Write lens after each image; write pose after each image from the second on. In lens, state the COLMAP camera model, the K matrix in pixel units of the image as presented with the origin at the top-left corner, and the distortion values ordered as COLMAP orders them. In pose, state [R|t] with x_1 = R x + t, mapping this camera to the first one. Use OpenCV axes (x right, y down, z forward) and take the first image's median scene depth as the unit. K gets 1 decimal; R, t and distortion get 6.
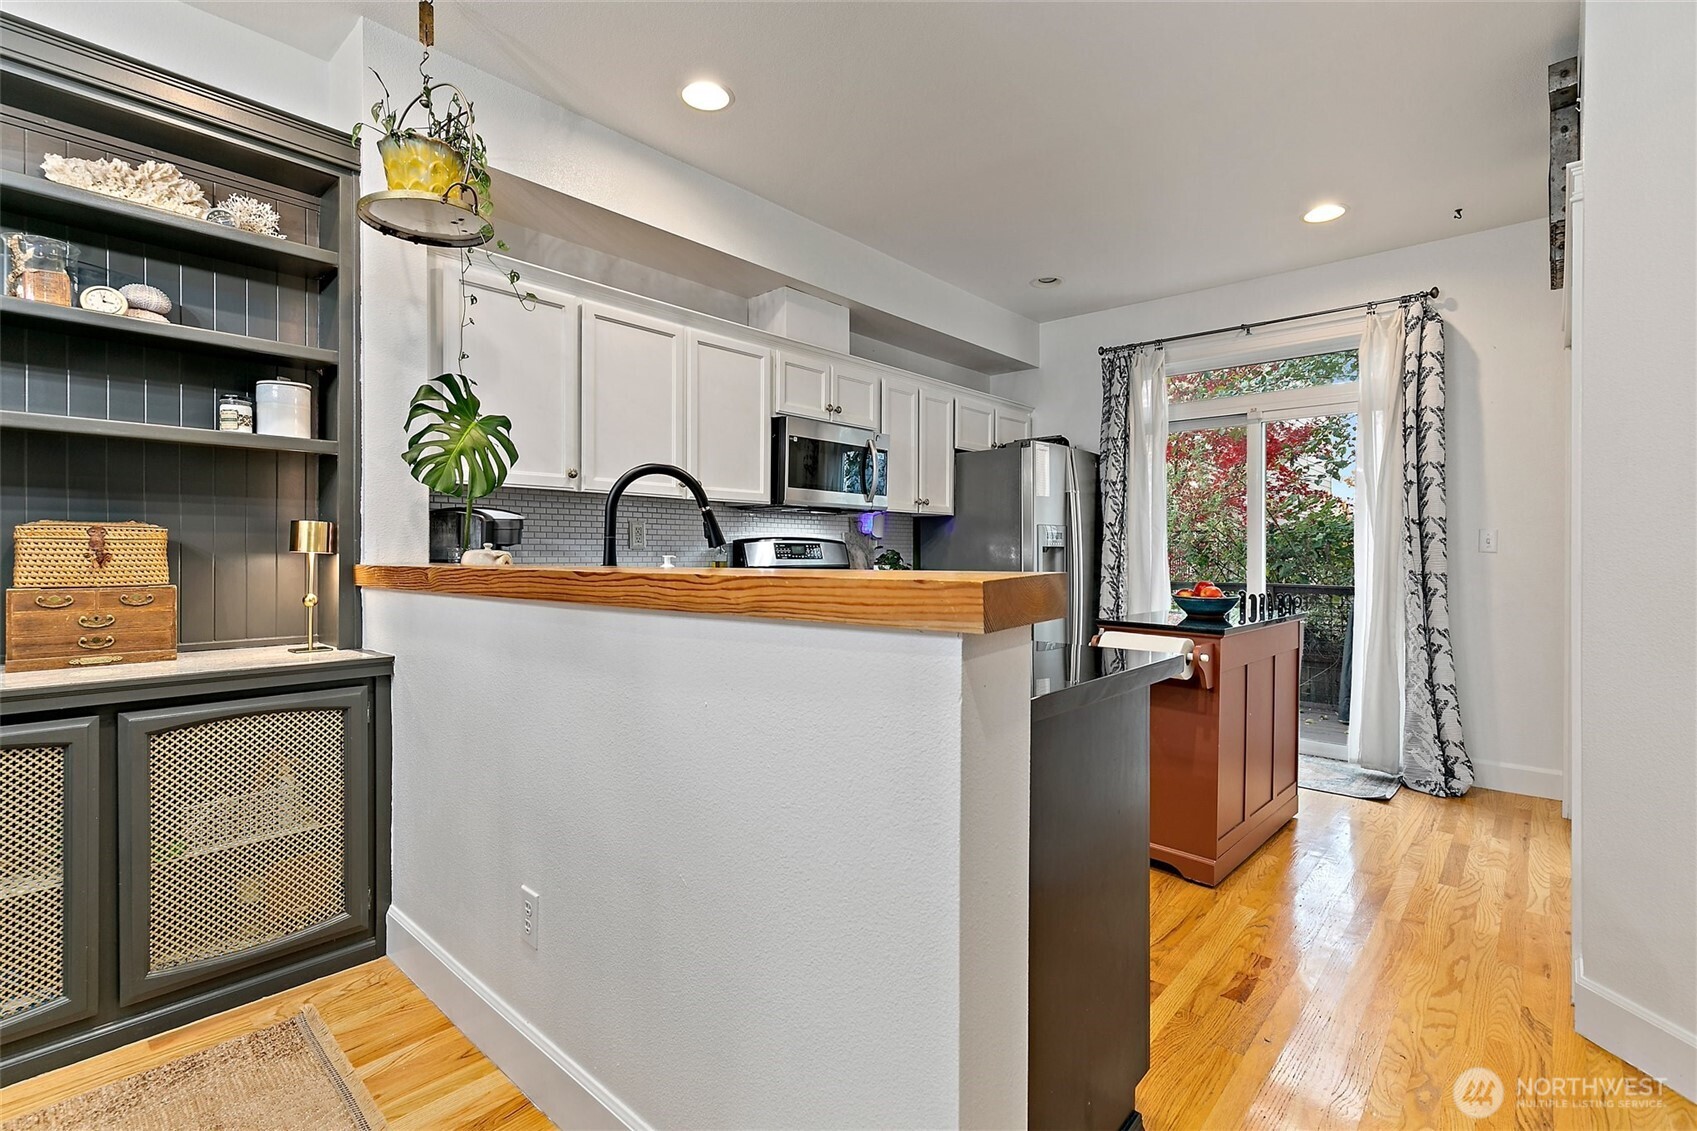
lens RADIAL K [[768.4, 0, 872.5], [0, 768.4, 550.6], [0, 0, 1]] dist [0.008087, -0.001343]
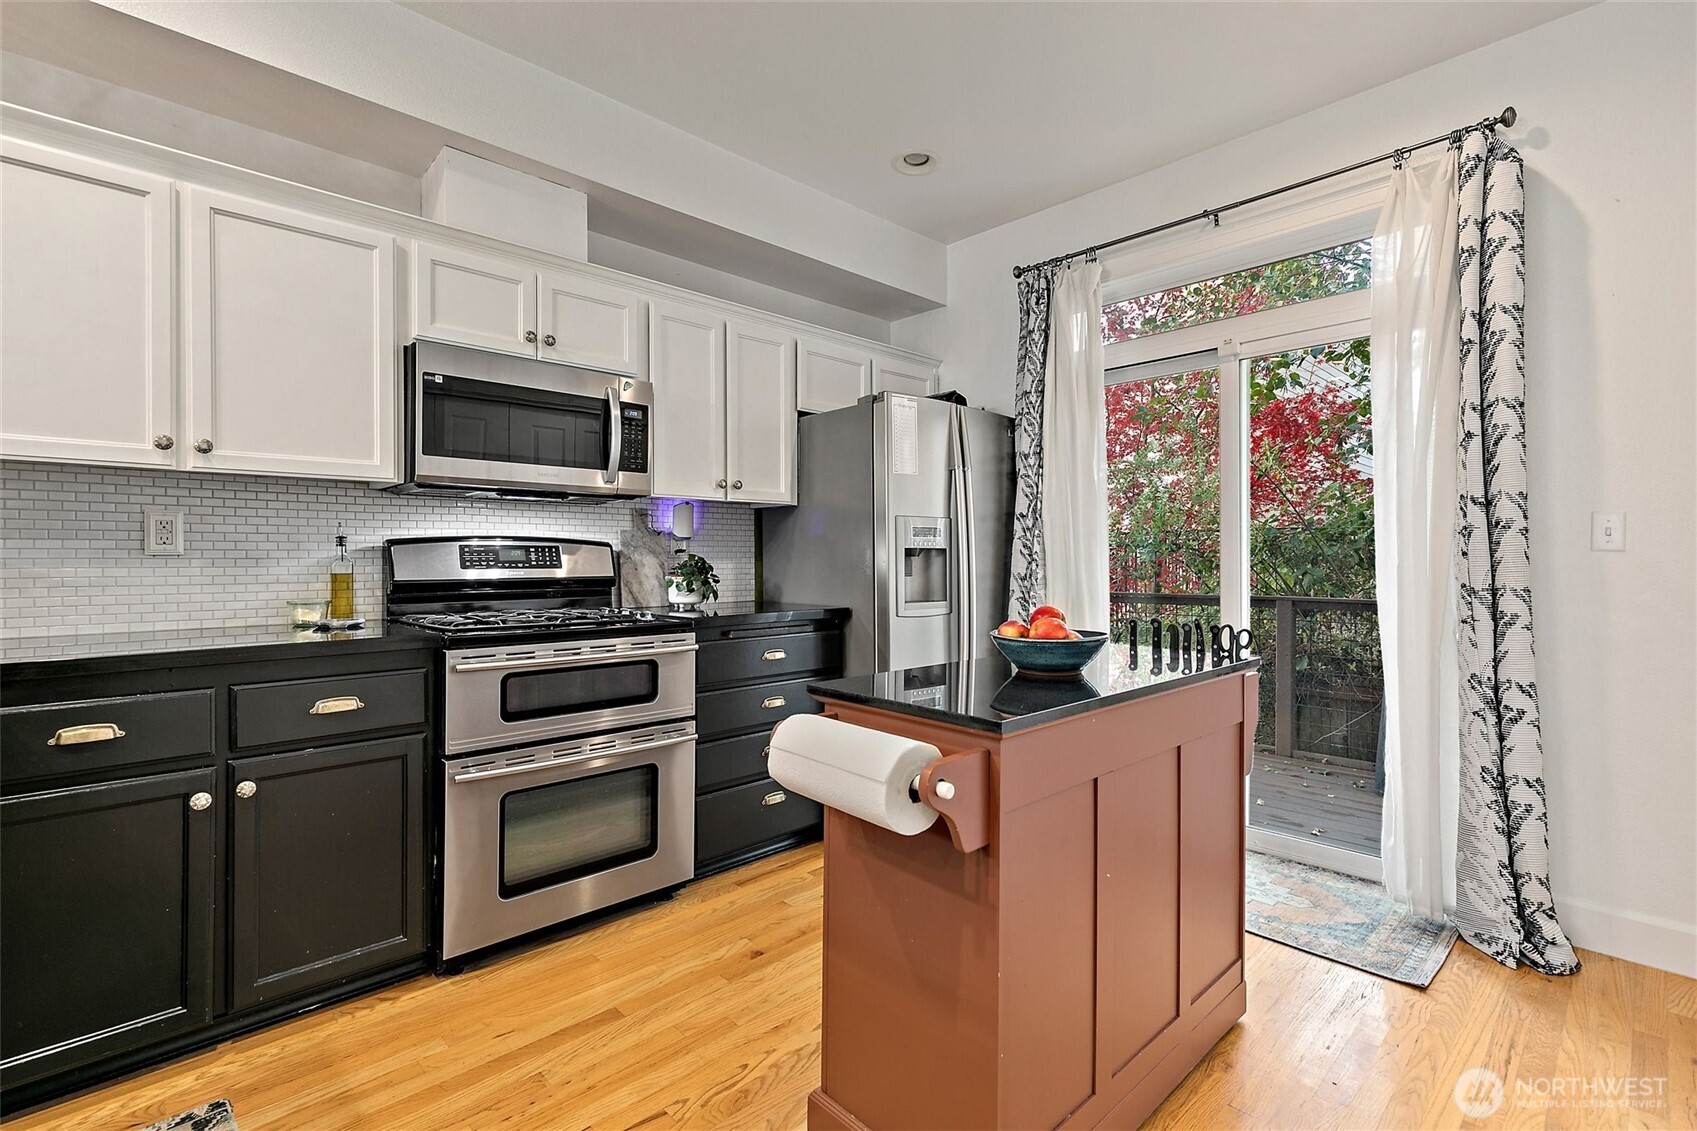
lens RADIAL K [[768.4, 0, 874.2], [0, 768.4, 556.0], [0, 0, 1]] dist [0.008087, -0.001343]
pose [[0.997268, -0.007141, -0.073529, 0.277777], [0.006992, 0.999973, -0.002275, 0.003940], [0.073543, 0.001755, 0.997290, 0.364480]]
